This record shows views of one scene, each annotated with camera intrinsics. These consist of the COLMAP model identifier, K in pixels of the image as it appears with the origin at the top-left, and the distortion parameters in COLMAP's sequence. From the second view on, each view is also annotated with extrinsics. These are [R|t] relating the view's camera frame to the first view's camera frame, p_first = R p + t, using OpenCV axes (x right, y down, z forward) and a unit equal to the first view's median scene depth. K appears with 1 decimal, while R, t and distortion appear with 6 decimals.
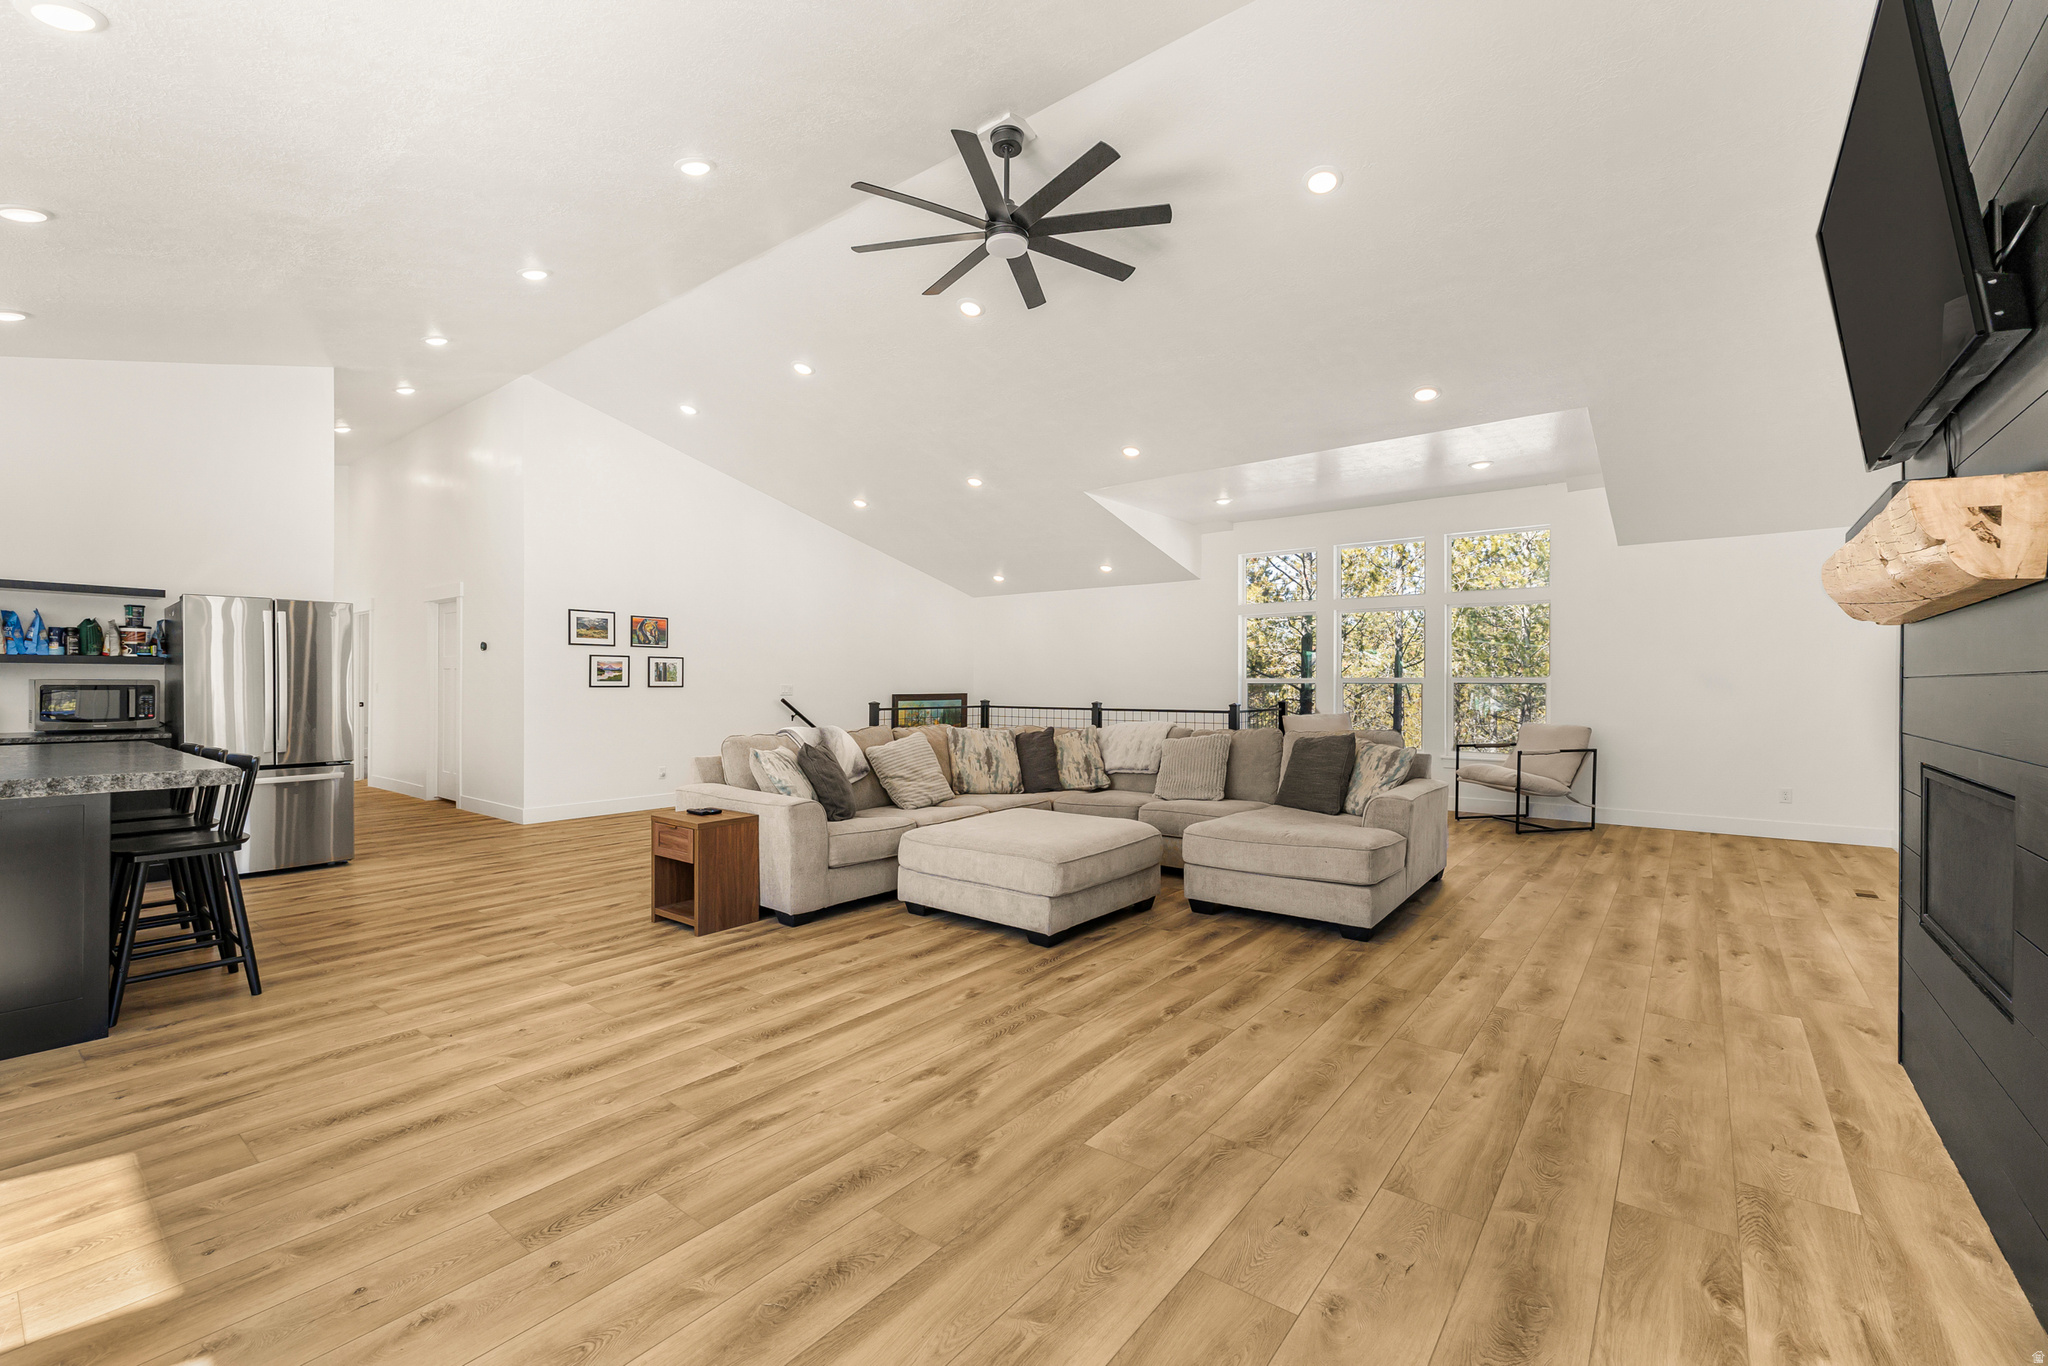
lens RADIAL K [[866.5, 0, 1026.8], [0, 866.5, 687.3], [0, 0, 1]] dist [0.001016, -0.000265]
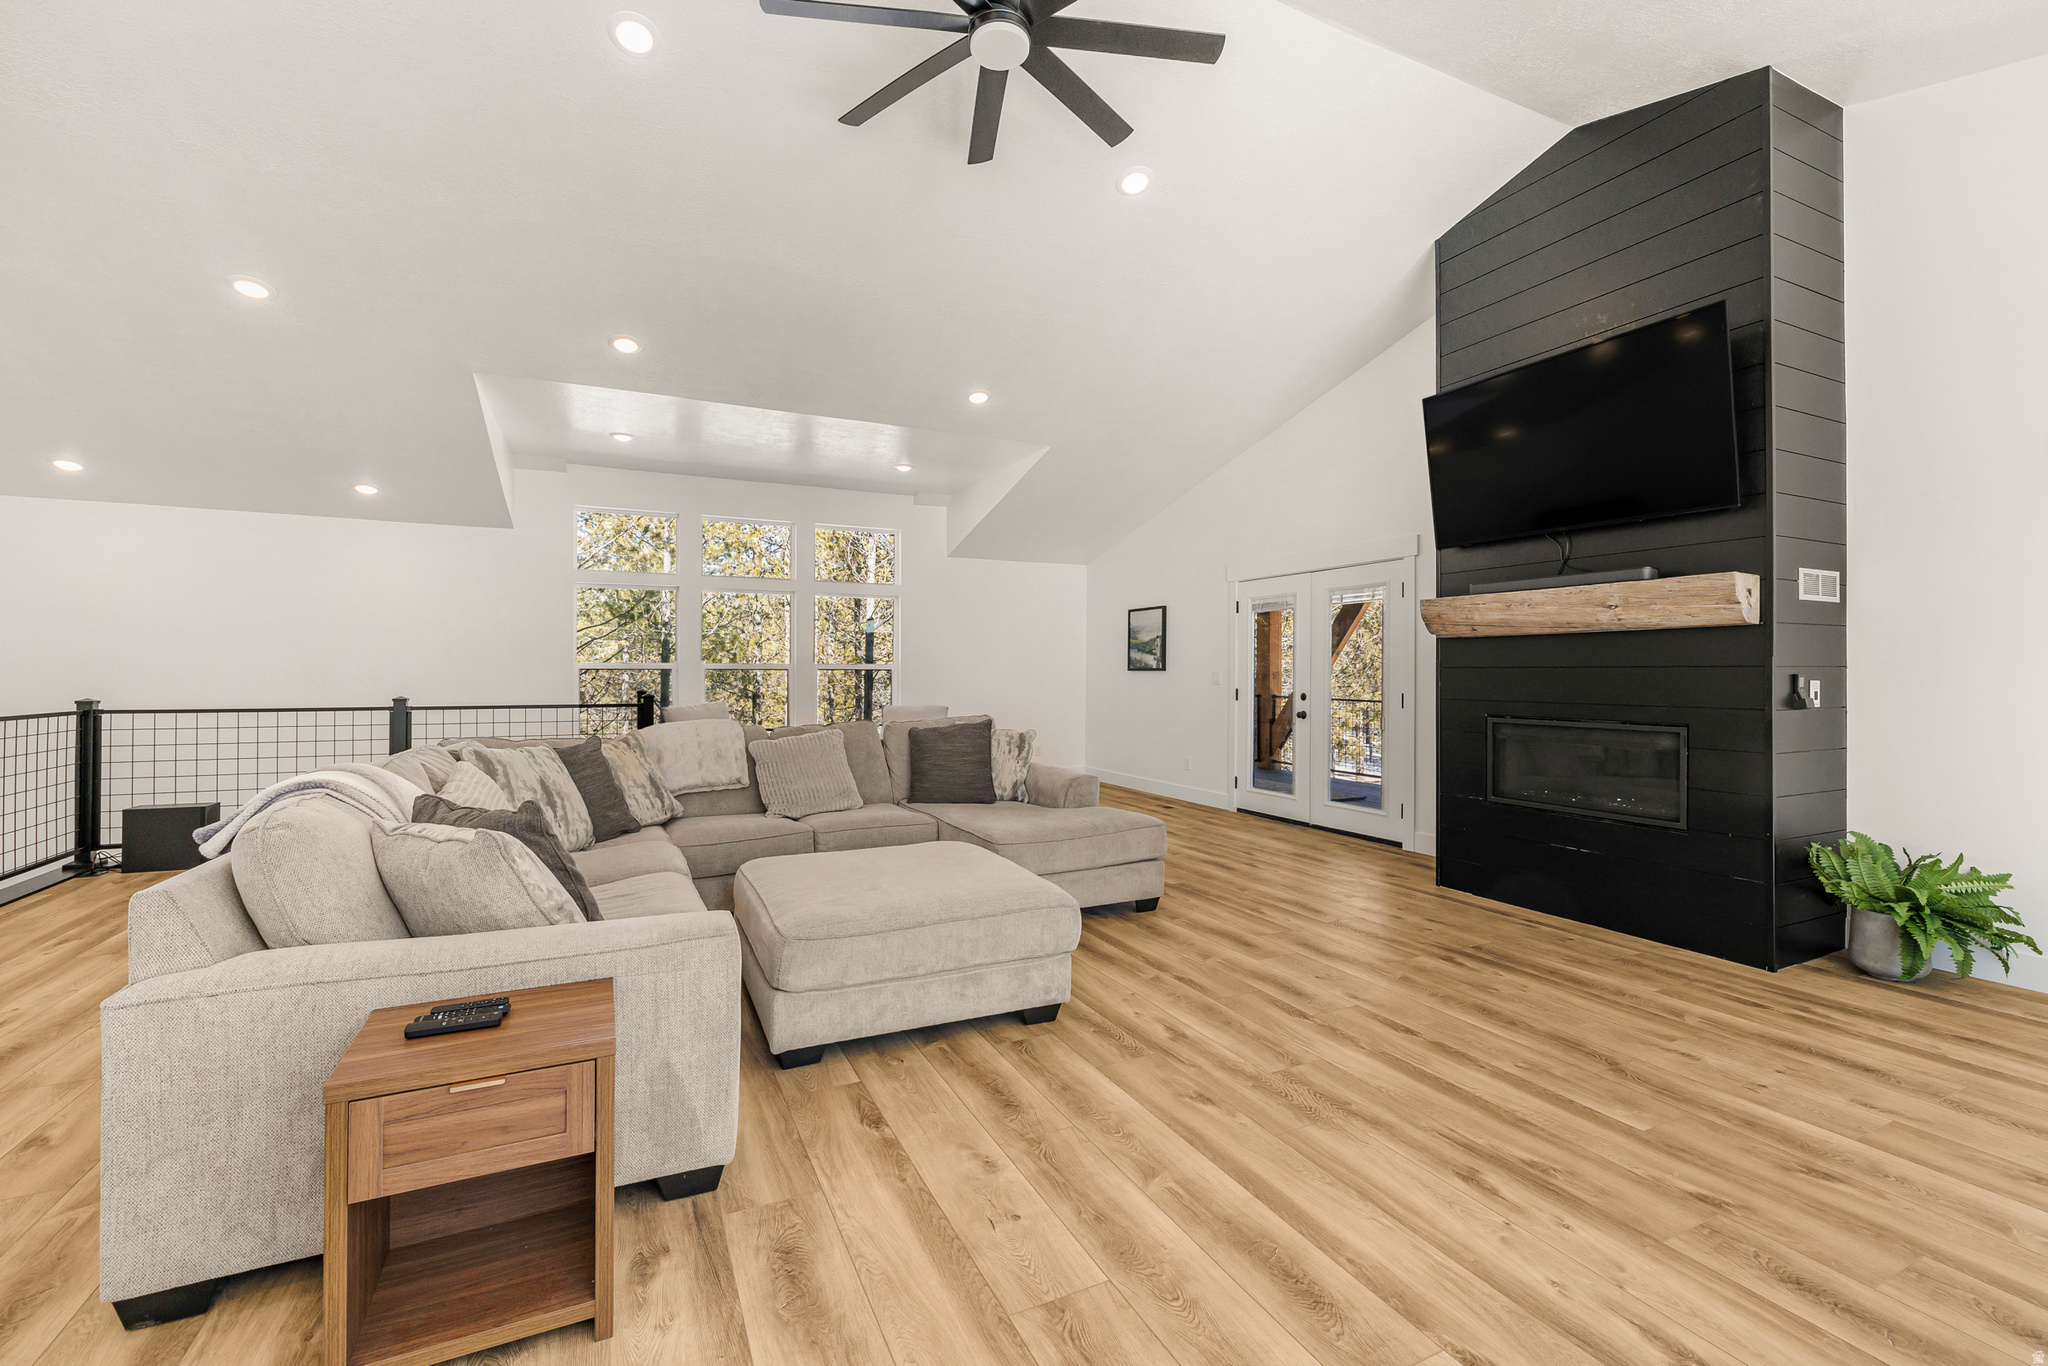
lens RADIAL K [[866.5, 0, 1025.4], [0, 866.5, 673.1], [0, 0, 1]] dist [0.001016, -0.000265]
pose [[0.440589, -0.001883, 0.897707, -0.758517], [0.003047, 0.999995, 0.000602, 0.000444], [-0.897704, 0.002470, 0.440592, 0.800237]]
